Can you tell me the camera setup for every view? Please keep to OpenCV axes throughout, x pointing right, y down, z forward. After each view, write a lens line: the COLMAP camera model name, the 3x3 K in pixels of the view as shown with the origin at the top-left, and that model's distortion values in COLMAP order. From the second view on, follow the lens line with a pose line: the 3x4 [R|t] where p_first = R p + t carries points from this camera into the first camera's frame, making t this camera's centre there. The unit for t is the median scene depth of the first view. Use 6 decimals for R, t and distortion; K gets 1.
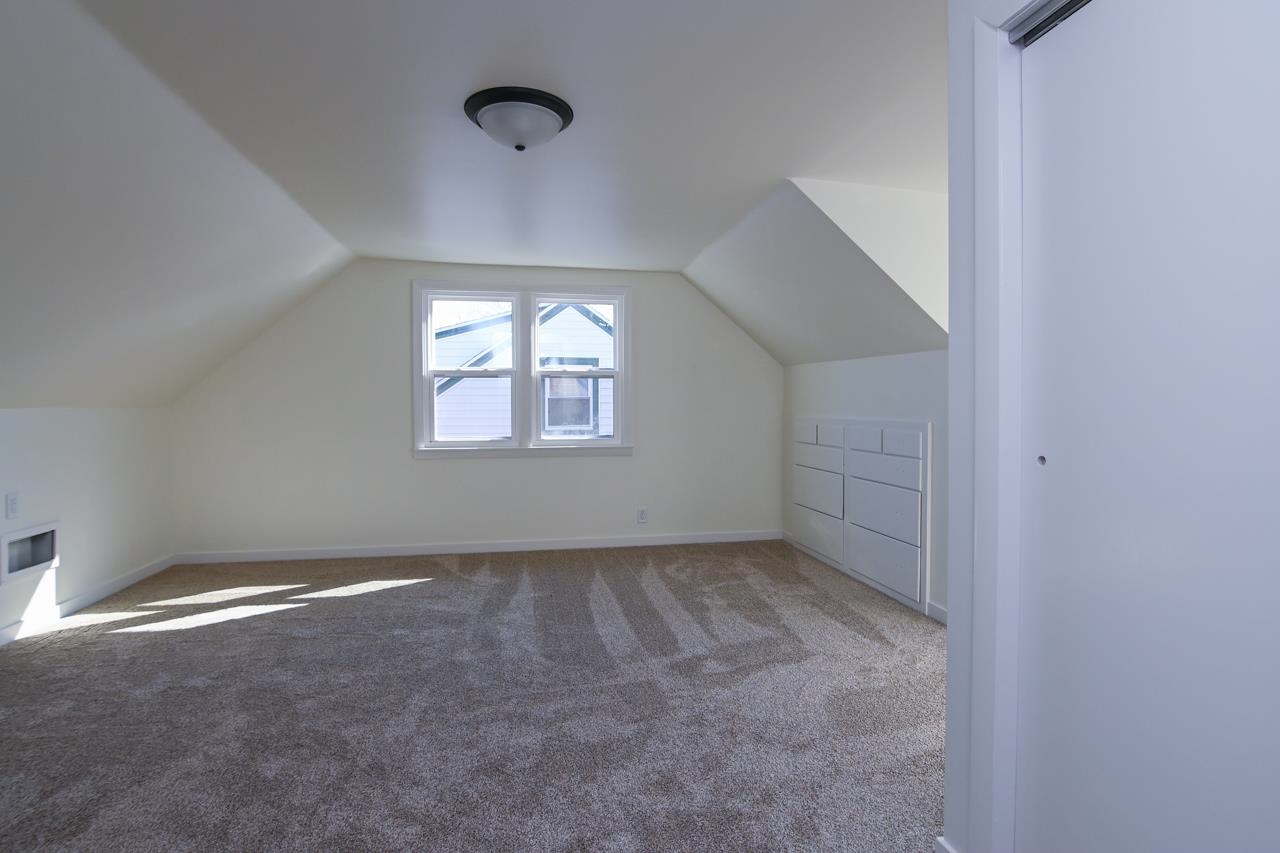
lens RADIAL K [[602.3, 0, 640.0], [0, 602.3, 426.5], [0, 0, 1]] dist [-0.000658, -0.000011]
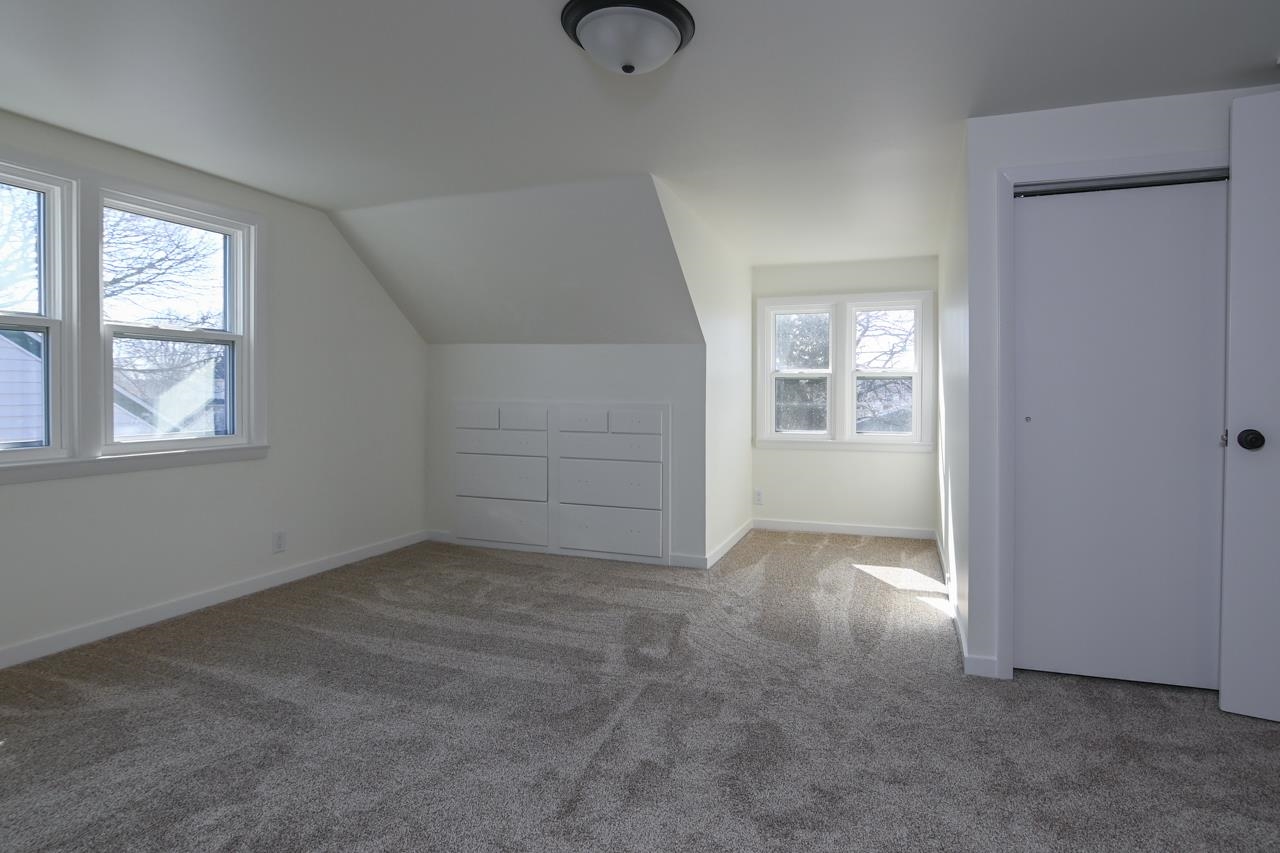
lens RADIAL K [[660.6, 0, 641.1], [0, 660.6, 391.6], [0, 0, 1]] dist [-0.002112, -0.000117]
pose [[0.520660, 0.003052, 0.853759, -0.593338], [0.018216, 0.999726, -0.014682, -0.011806], [-0.853570, 0.023196, 0.520462, 0.315501]]
